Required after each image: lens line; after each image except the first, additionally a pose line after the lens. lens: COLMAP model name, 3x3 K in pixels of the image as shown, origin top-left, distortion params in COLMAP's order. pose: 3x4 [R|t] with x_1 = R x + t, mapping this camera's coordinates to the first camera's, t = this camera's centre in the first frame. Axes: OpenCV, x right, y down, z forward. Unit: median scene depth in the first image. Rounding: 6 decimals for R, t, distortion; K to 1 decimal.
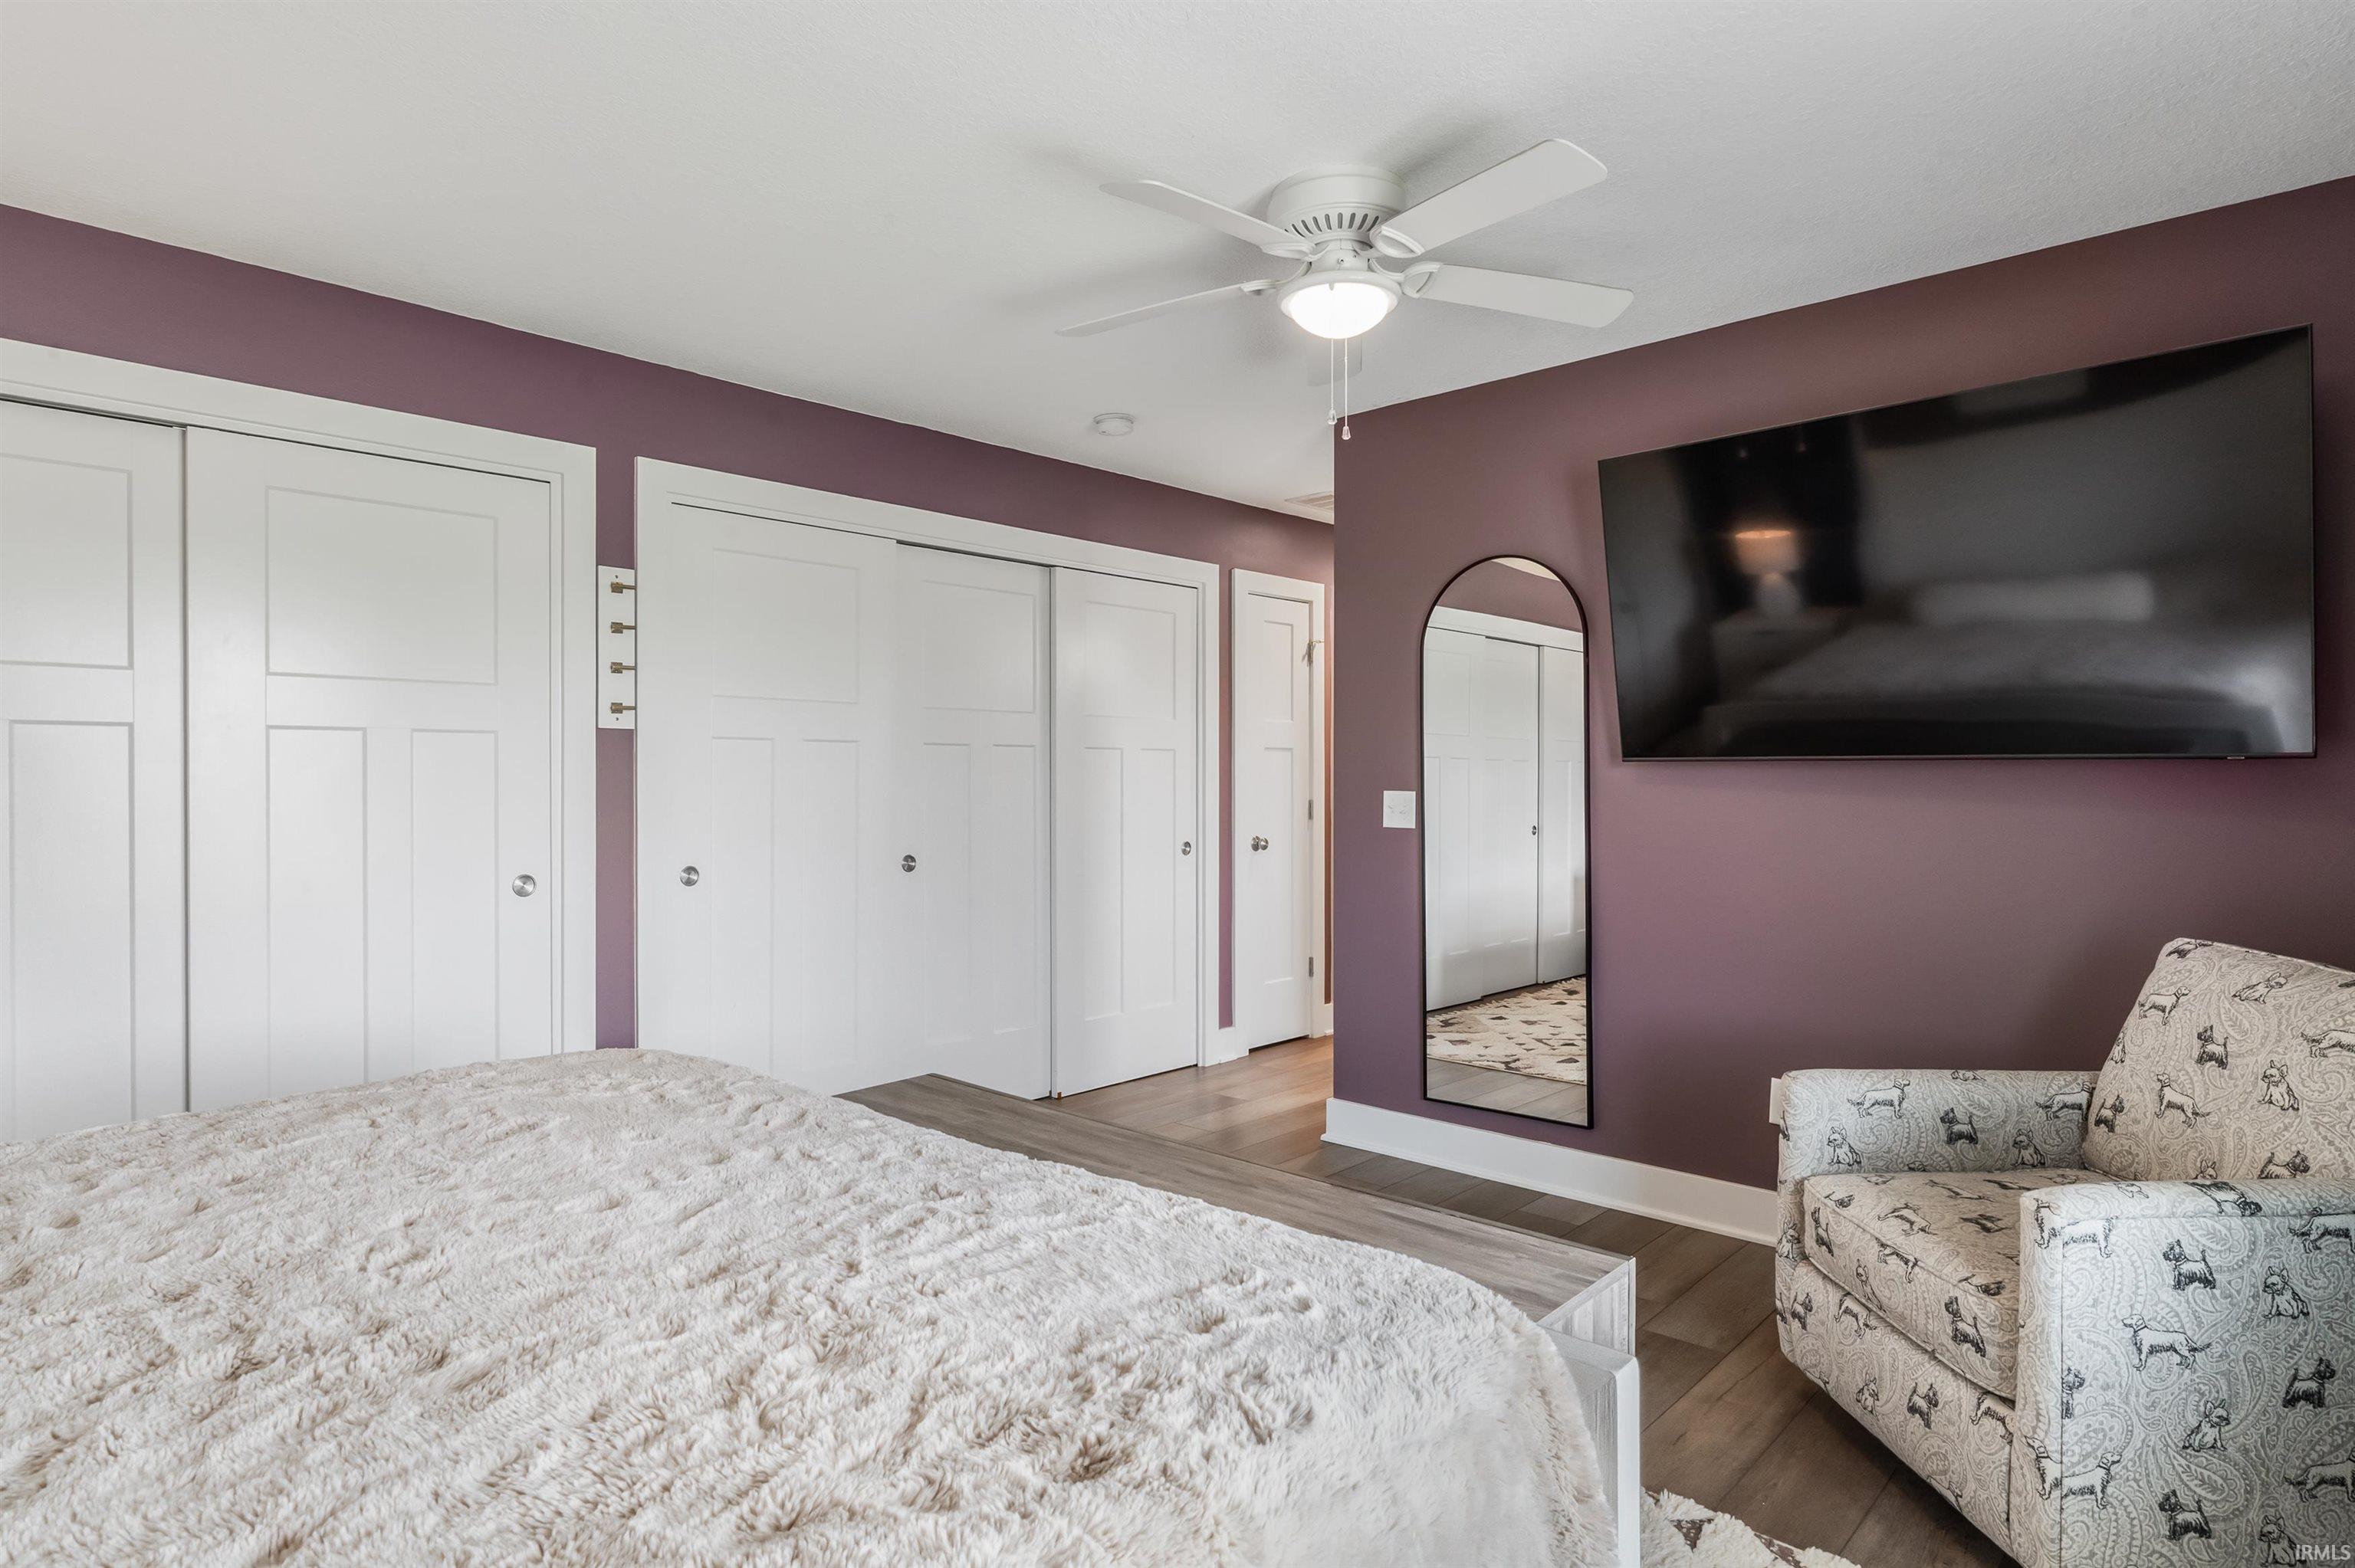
lens RADIAL K [[1266.0, 0, 1188.6], [0, 1266.0, 788.9], [0, 0, 1]] dist [-0.002689, -0.000116]
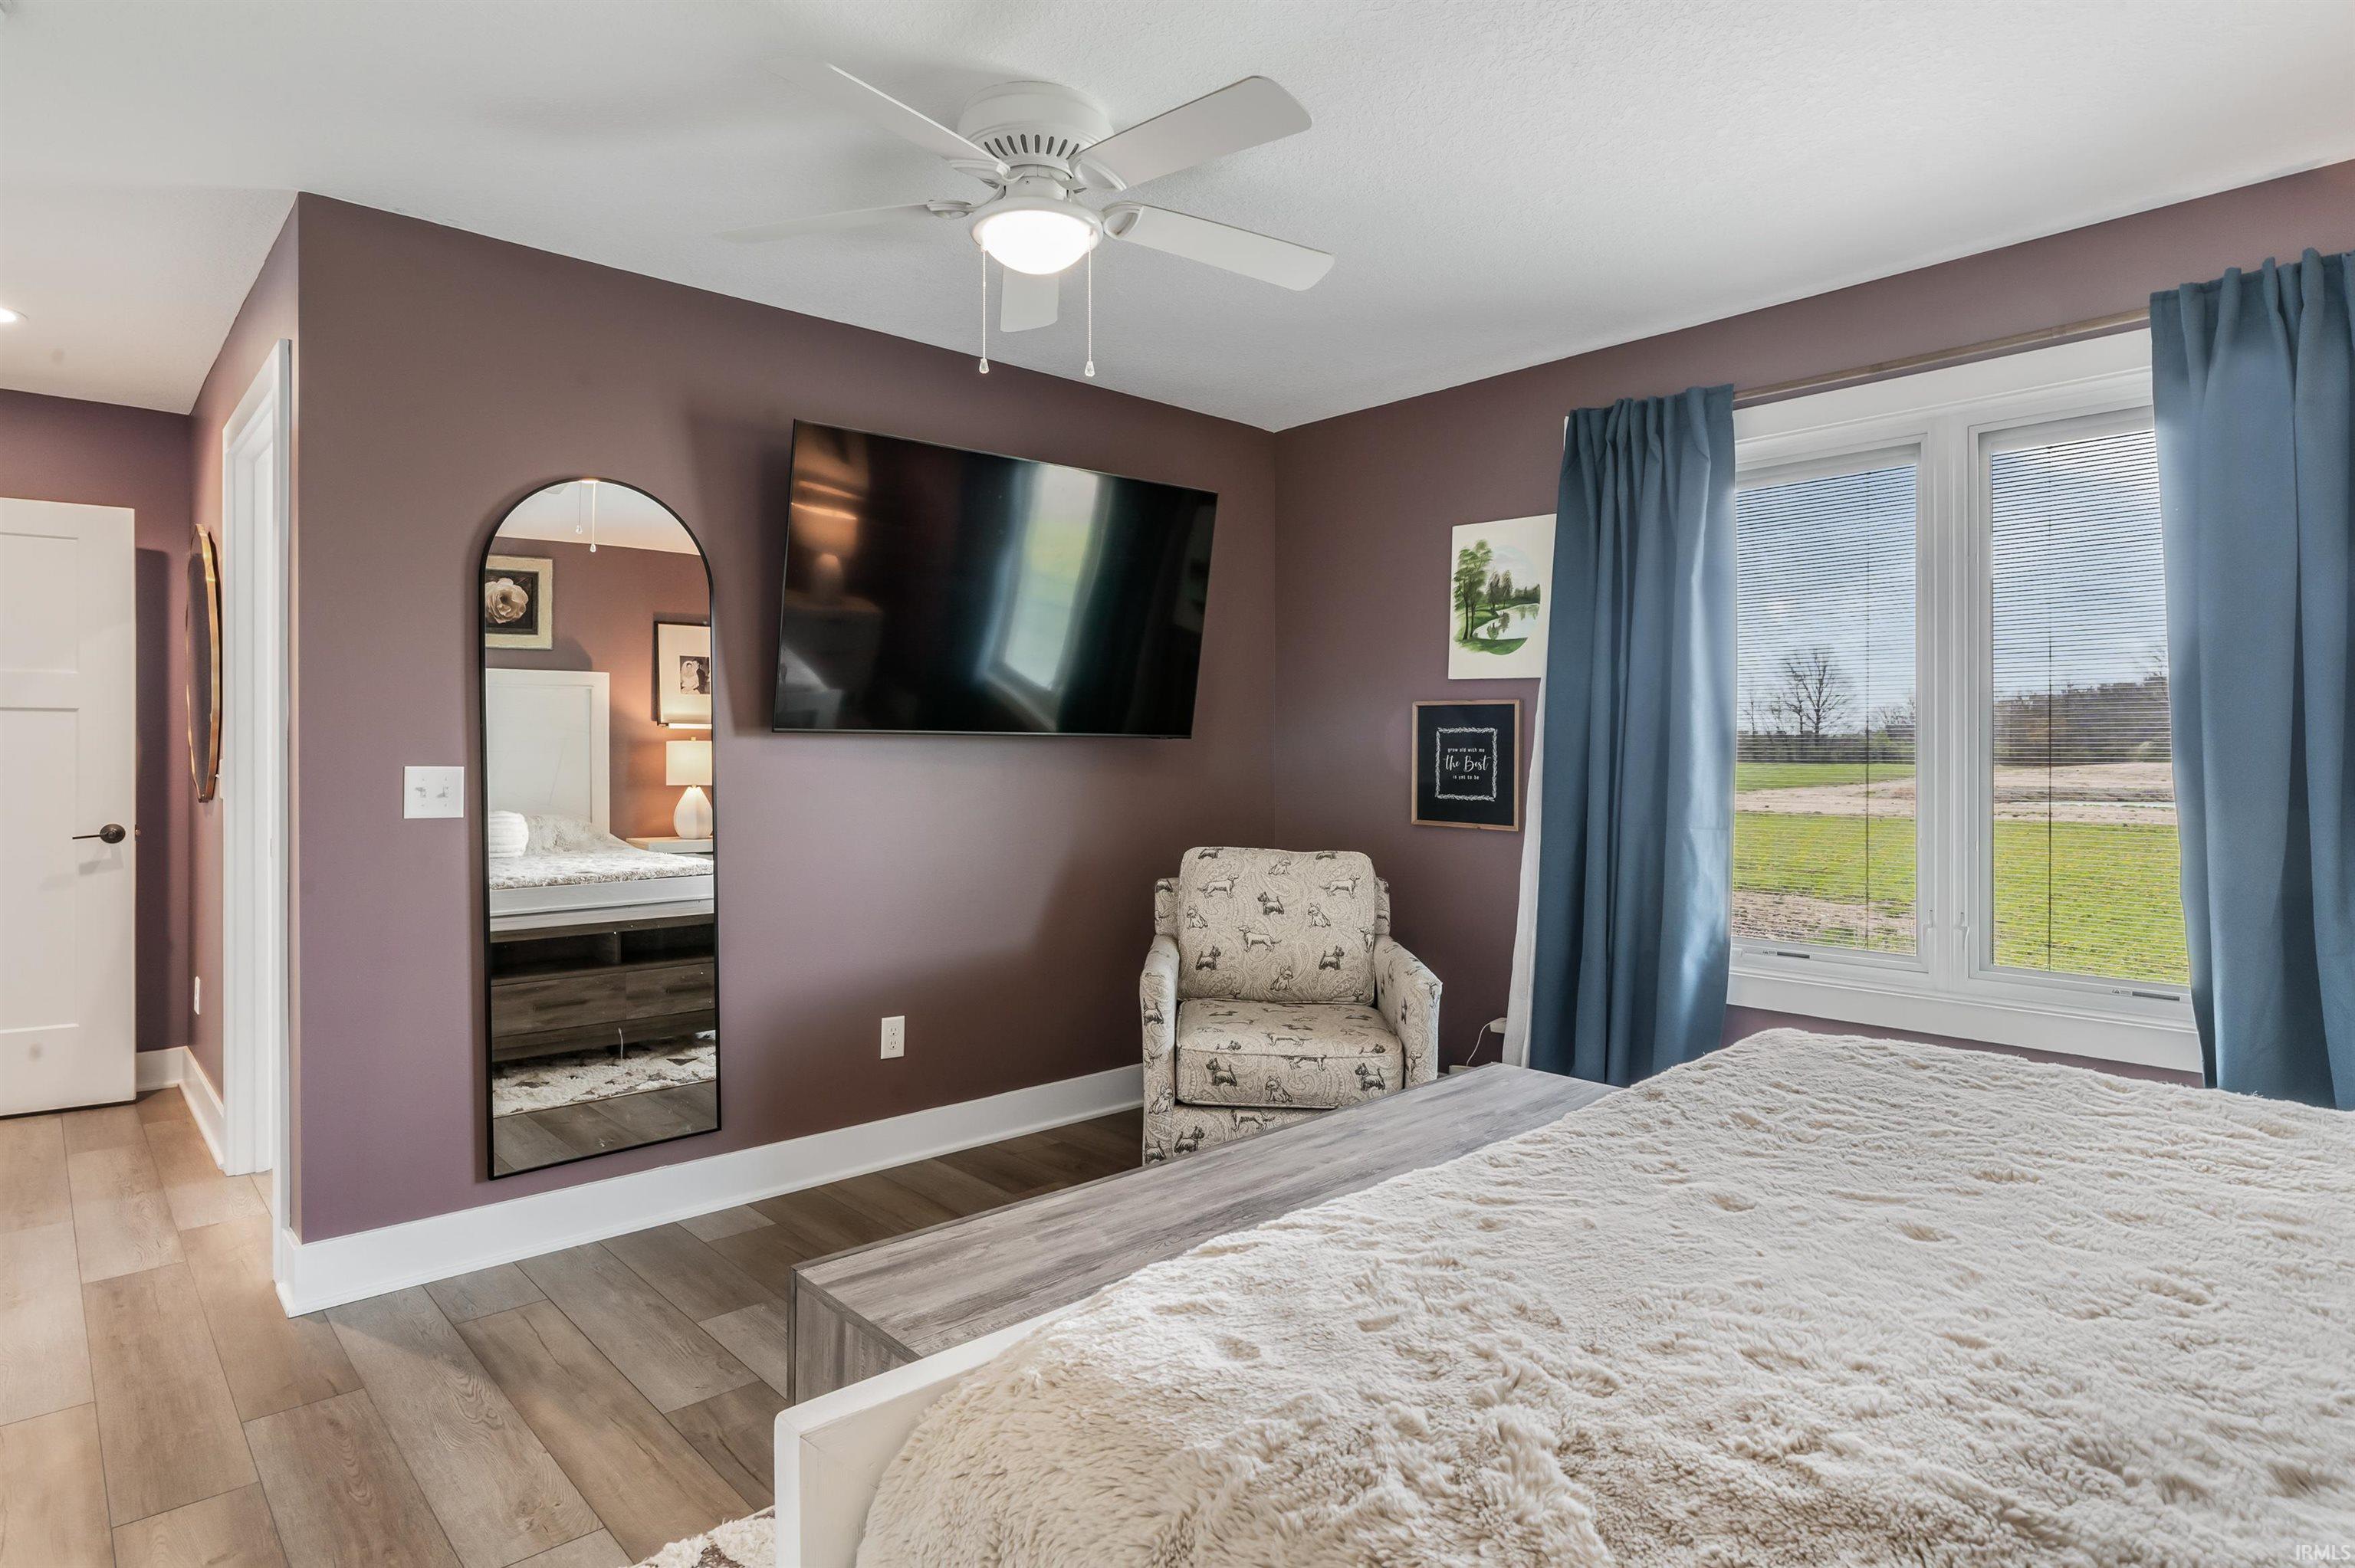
lens RADIAL K [[1266.0, 0, 1189.4], [0, 1266.0, 761.6], [0, 0, 1]] dist [-0.002689, -0.000116]
pose [[0.078844, -0.009780, 0.996839, -0.868246], [0.004171, 0.999946, 0.009481, -0.009185], [-0.996878, 0.003410, 0.078881, 0.890940]]
